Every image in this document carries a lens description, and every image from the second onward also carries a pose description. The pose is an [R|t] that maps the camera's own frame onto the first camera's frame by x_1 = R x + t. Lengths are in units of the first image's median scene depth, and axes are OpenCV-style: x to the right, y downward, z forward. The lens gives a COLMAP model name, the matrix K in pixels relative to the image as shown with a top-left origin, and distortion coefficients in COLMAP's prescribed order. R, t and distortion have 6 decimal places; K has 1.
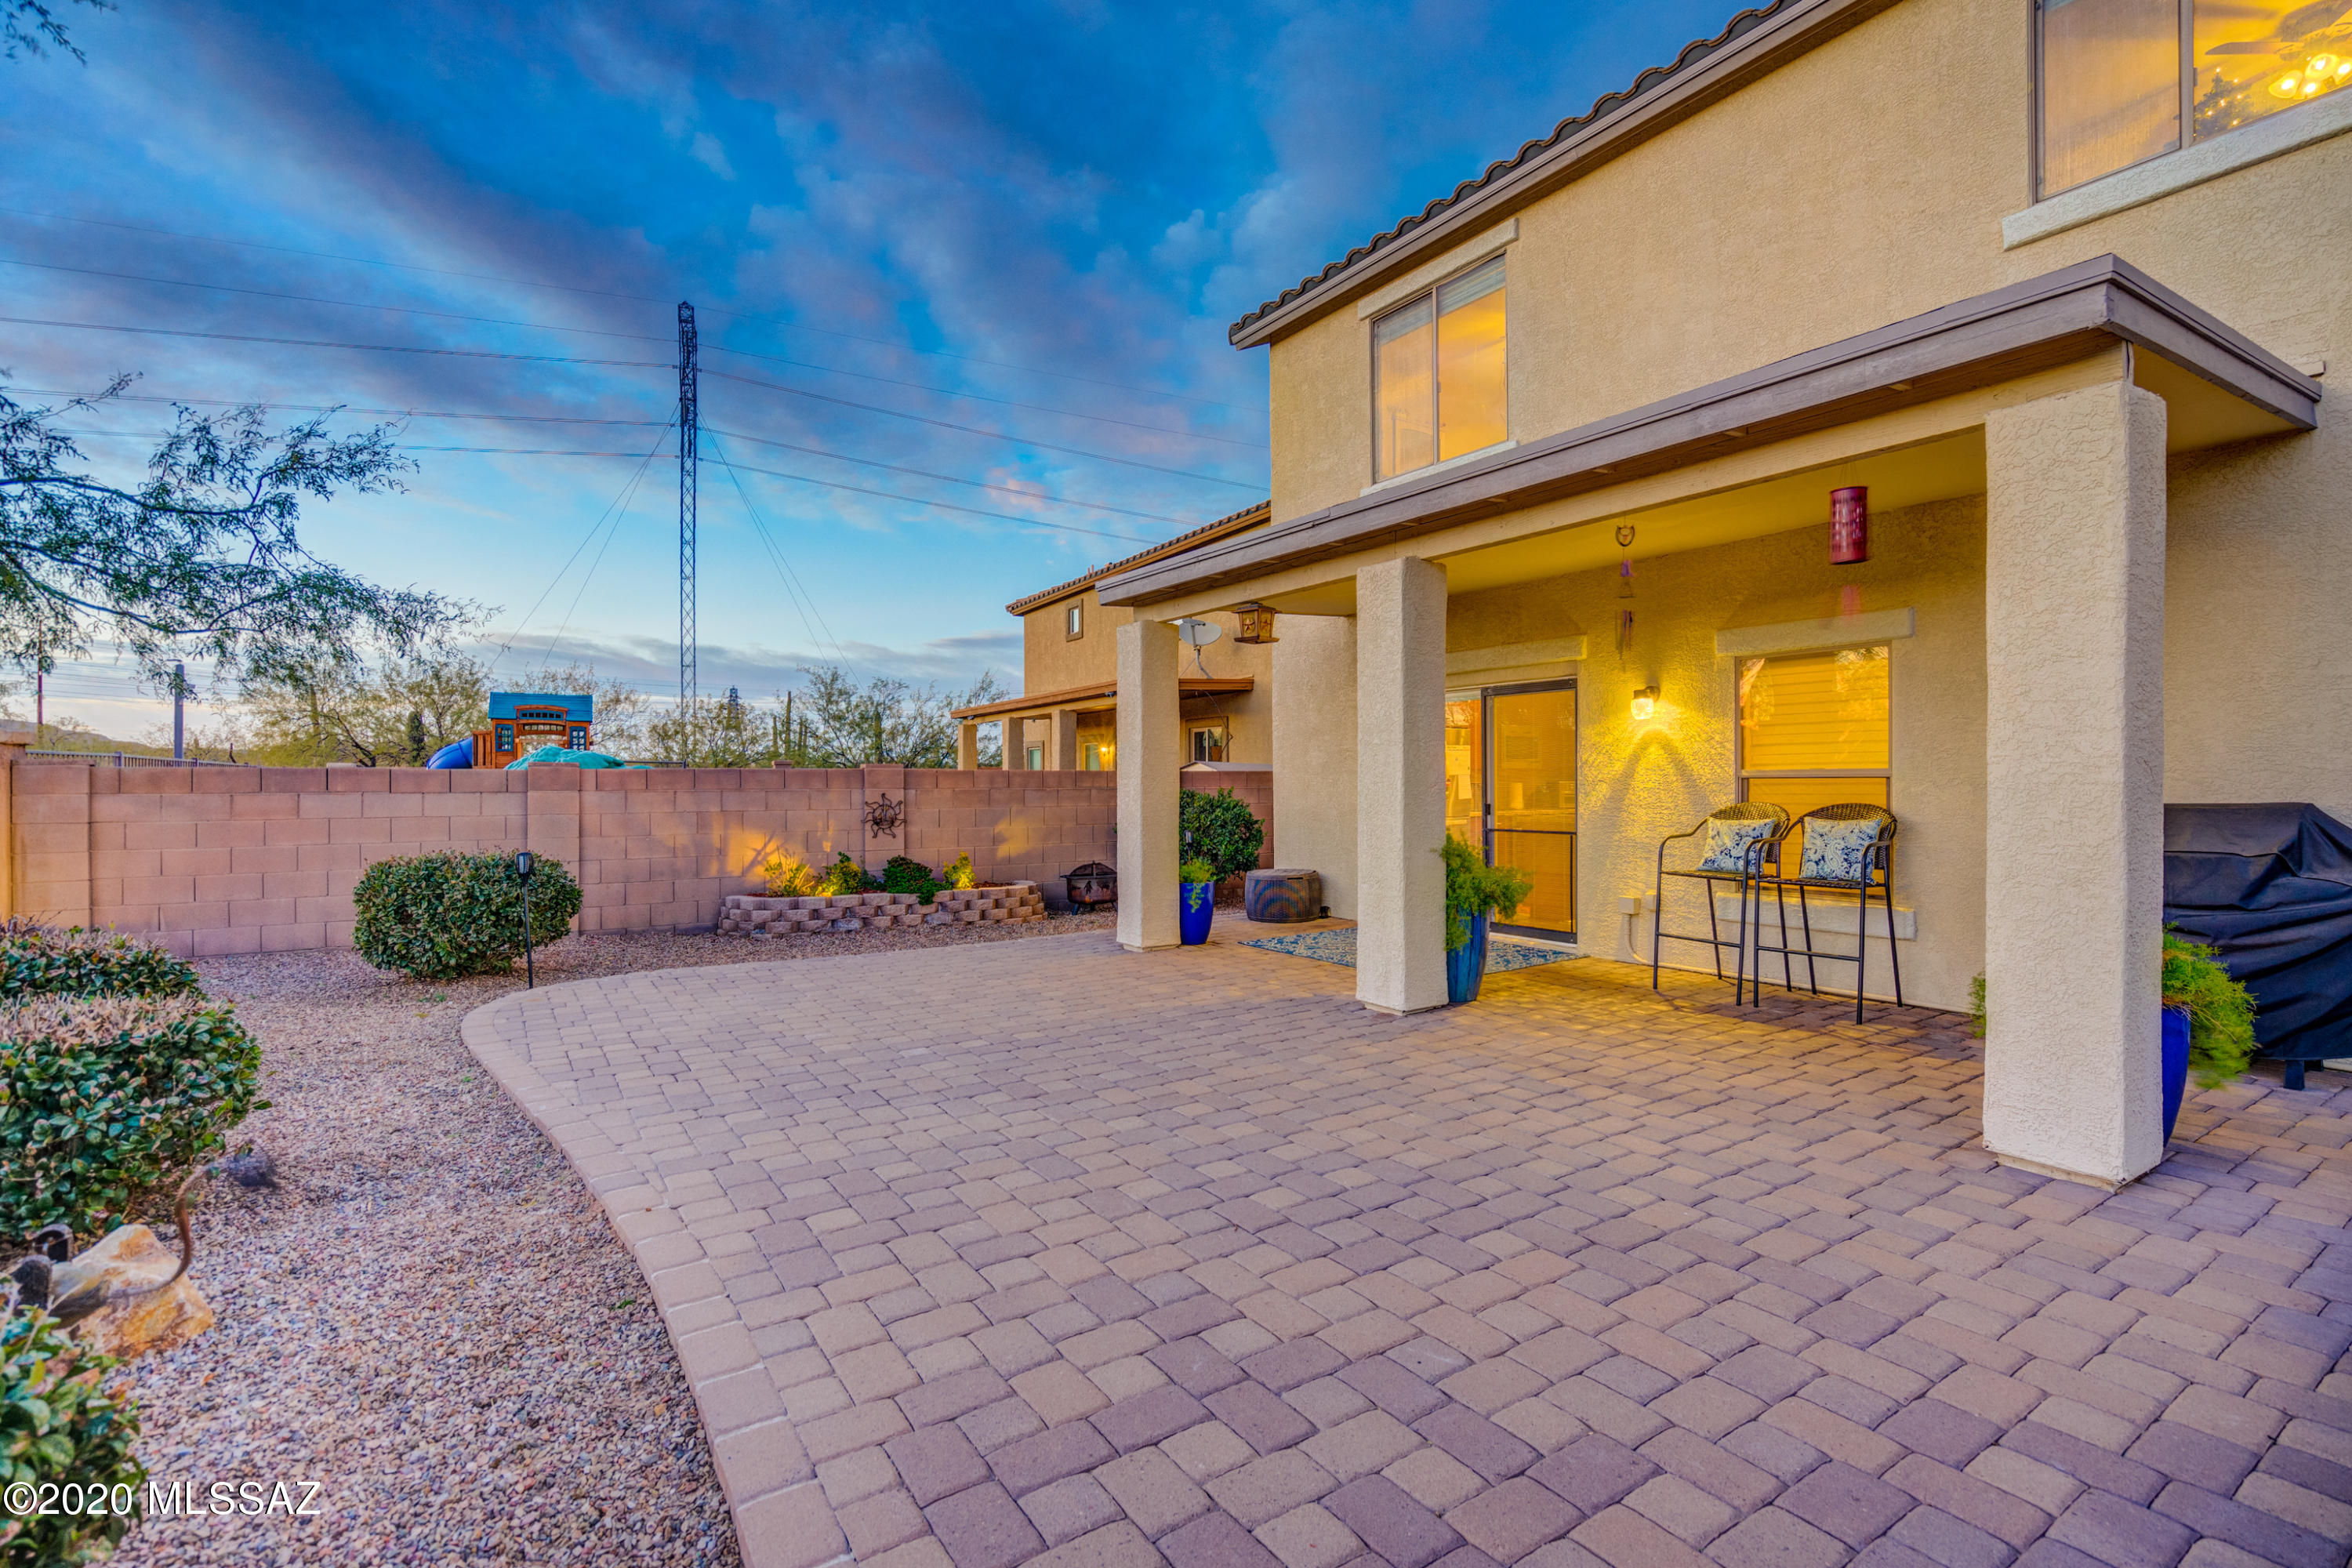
lens RADIAL K [[1106.1, 0, 1176.0], [0, 1106.1, 784.0], [0, 0, 1]] dist [0.000489, 0.000010]
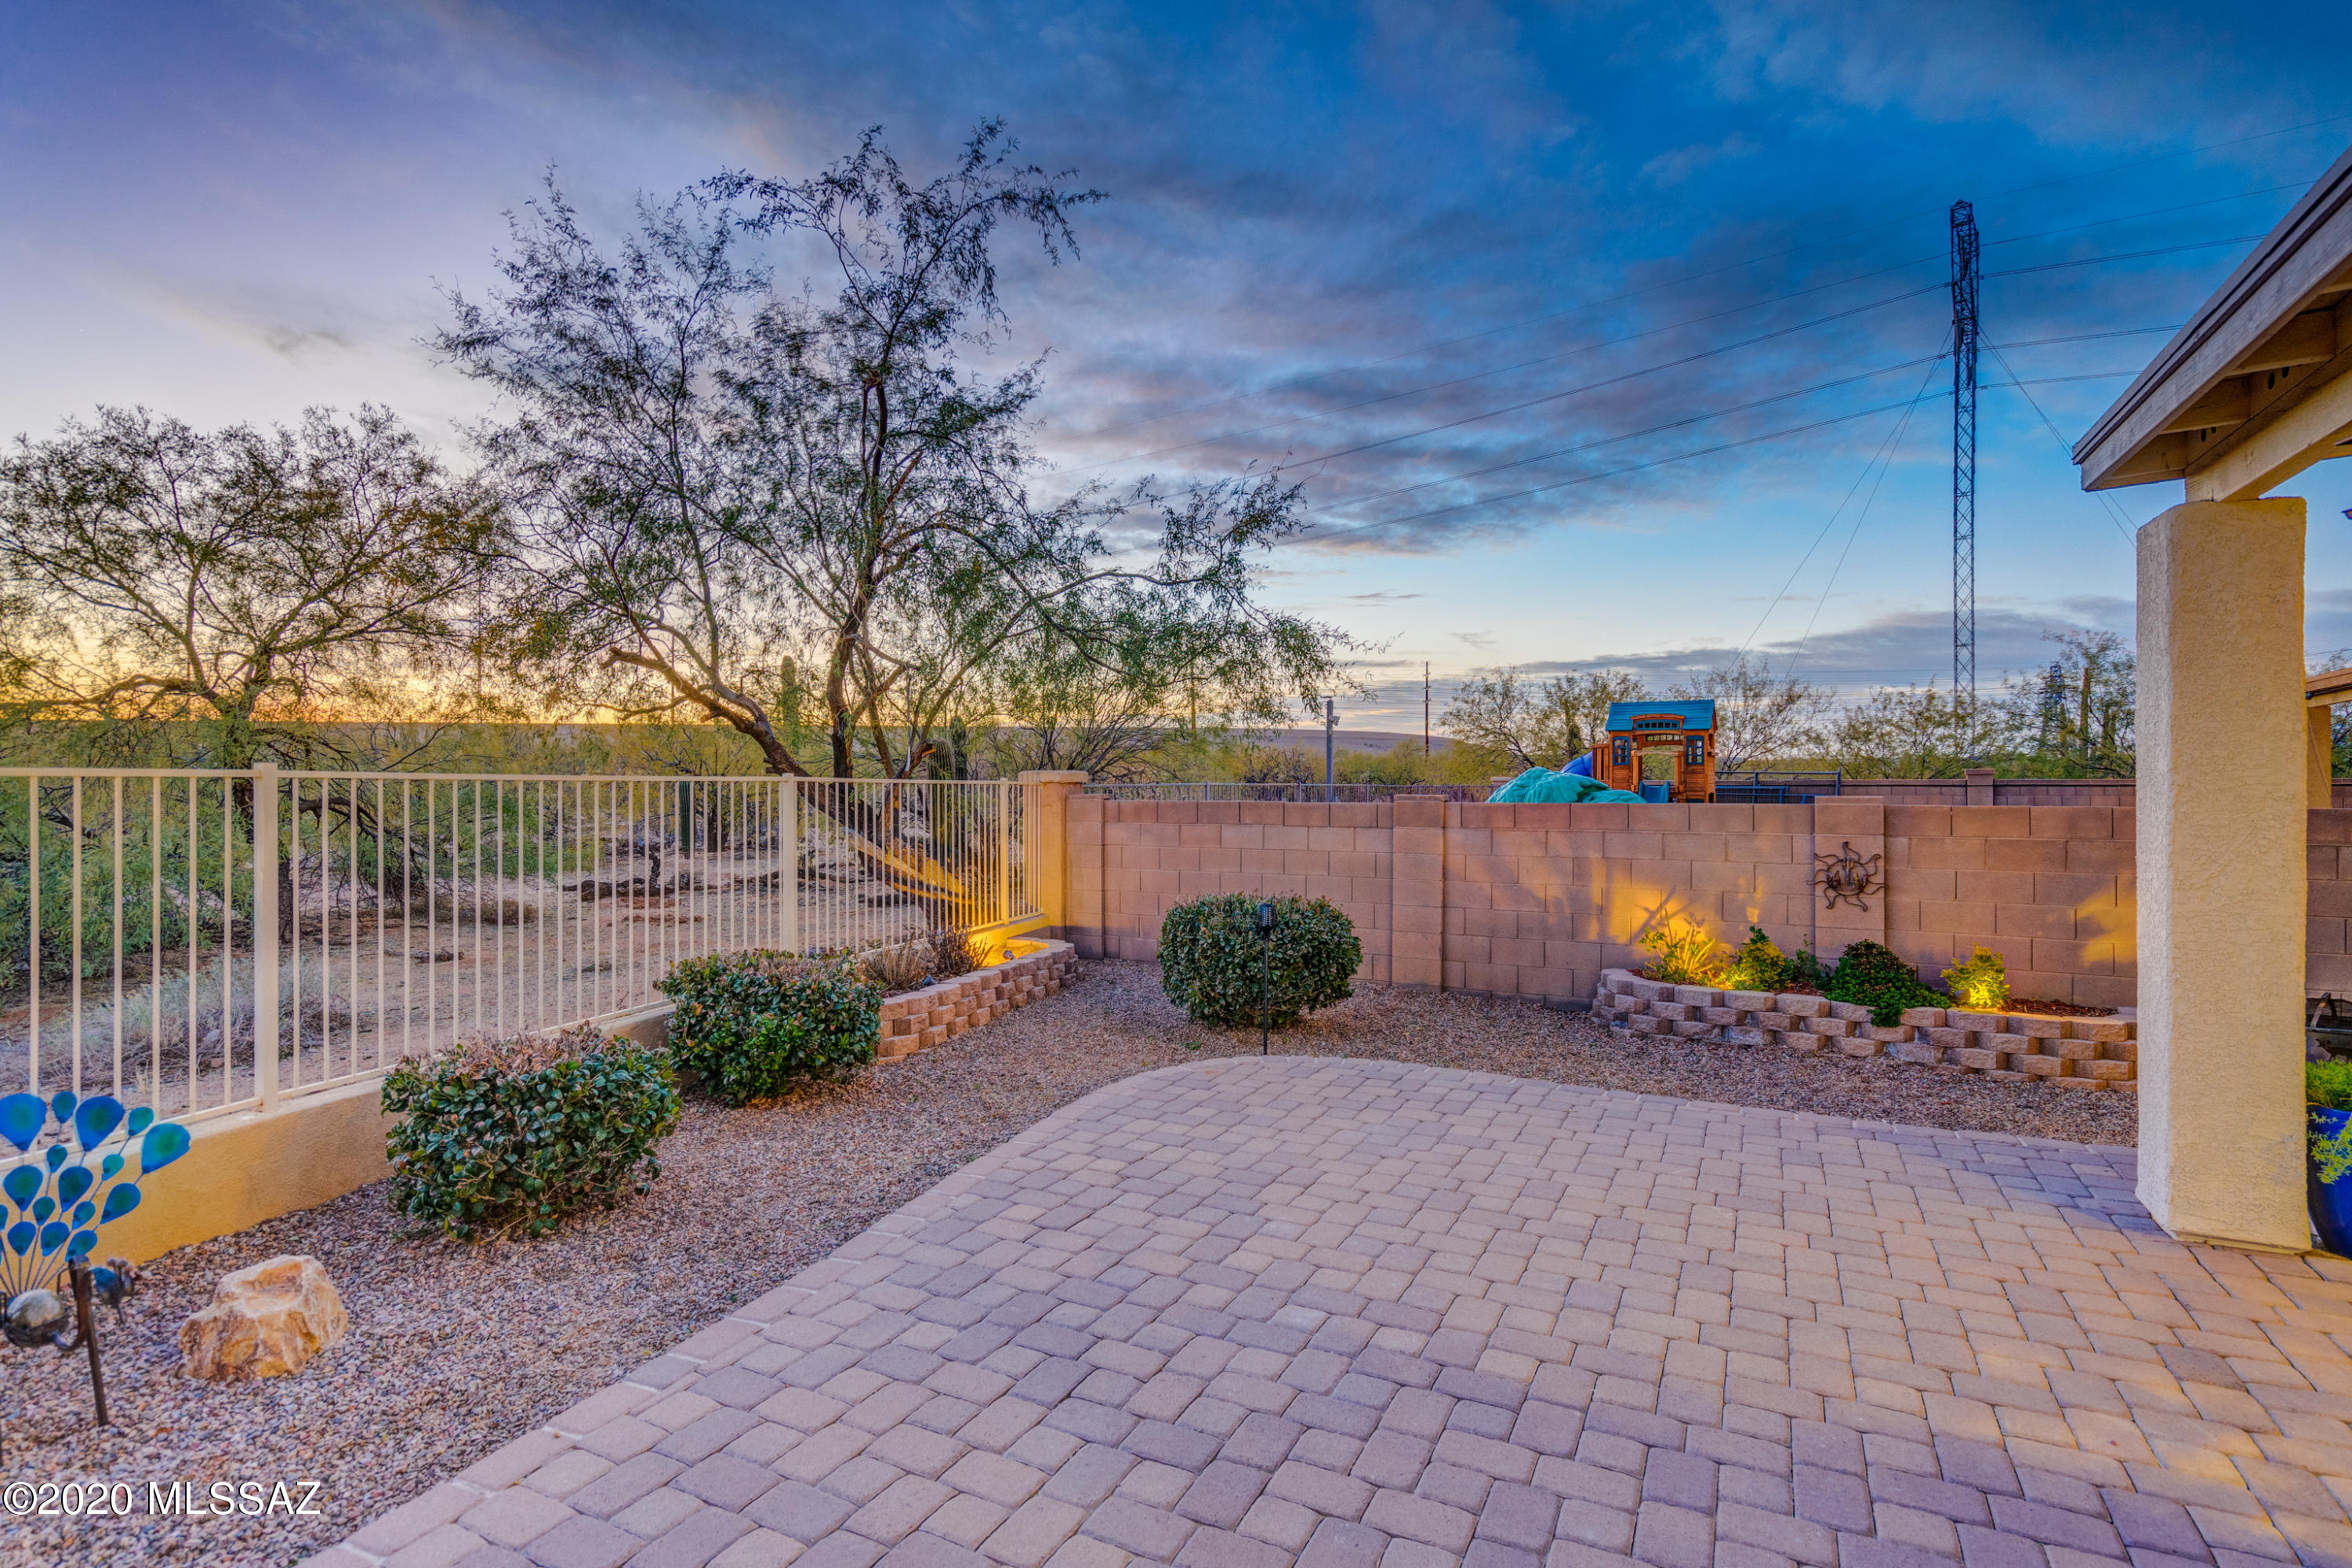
lens RADIAL K [[1154.7, 0, 1123.1], [0, 1154.7, 785.9], [0, 0, 1]] dist [0.003258, 0.000373]
pose [[0.470275, 0.001274, -0.882519, 0.147779], [0.000564, 0.999998, 0.001745, -0.027731], [0.882520, -0.001318, 0.470273, 0.320213]]
